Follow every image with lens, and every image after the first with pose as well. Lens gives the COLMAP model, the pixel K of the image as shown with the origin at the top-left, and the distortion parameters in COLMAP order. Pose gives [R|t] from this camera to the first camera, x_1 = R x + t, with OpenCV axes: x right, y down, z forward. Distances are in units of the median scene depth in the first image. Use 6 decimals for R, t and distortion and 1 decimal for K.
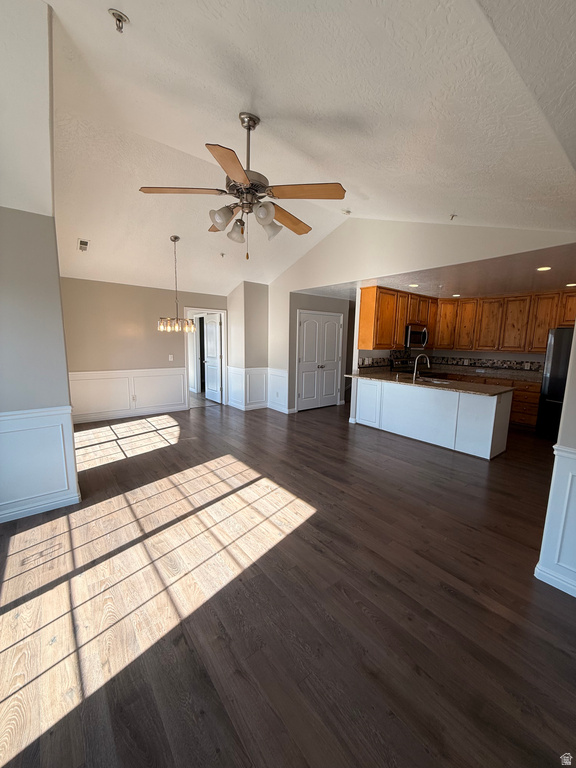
lens RADIAL K [[306.6, 0, 288.3], [0, 306.6, 383.2], [0, 0, 1]] dist [-0.000228, 0.000357]
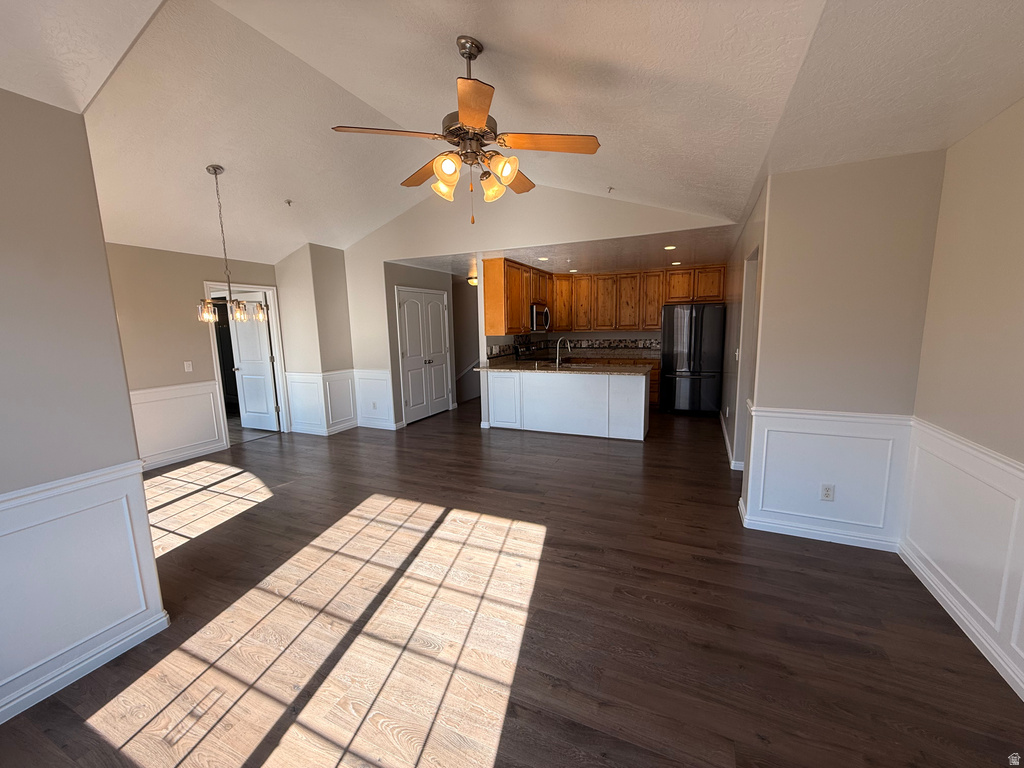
lens RADIAL K [[408.8, 0, 511.0], [0, 408.8, 385.0], [0, 0, 1]] dist [-0.000228, 0.000357]
pose [[0.887157, -0.105561, 0.449232, -0.217278], [0.103404, 0.994204, 0.029414, -0.007033], [-0.449734, 0.020358, 0.892931, 0.014676]]
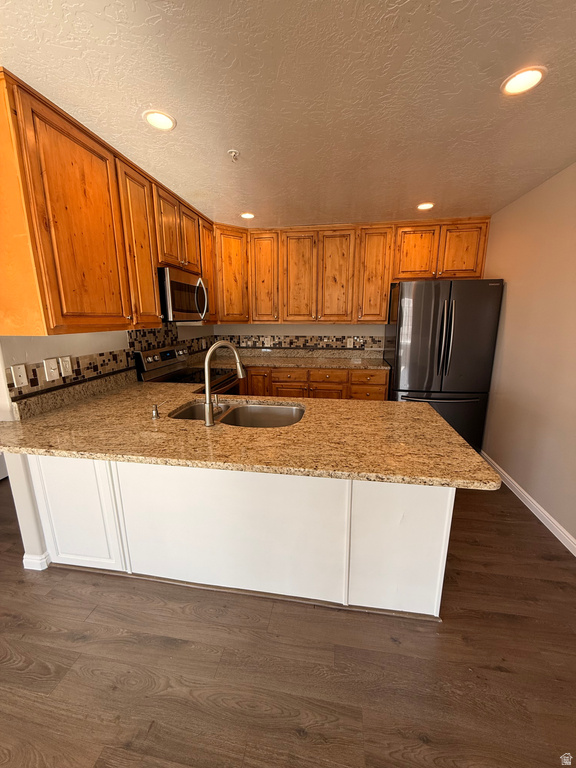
lens RADIAL K [[306.6, 0, 288.3], [0, 306.6, 383.2], [0, 0, 1]] dist [-0.000228, 0.000357]
pose [[0.738586, -0.169226, 0.652575, 0.244211], [0.114482, 0.985407, 0.125966, -0.075489], [-0.664368, -0.018329, 0.747181, 0.639523]]
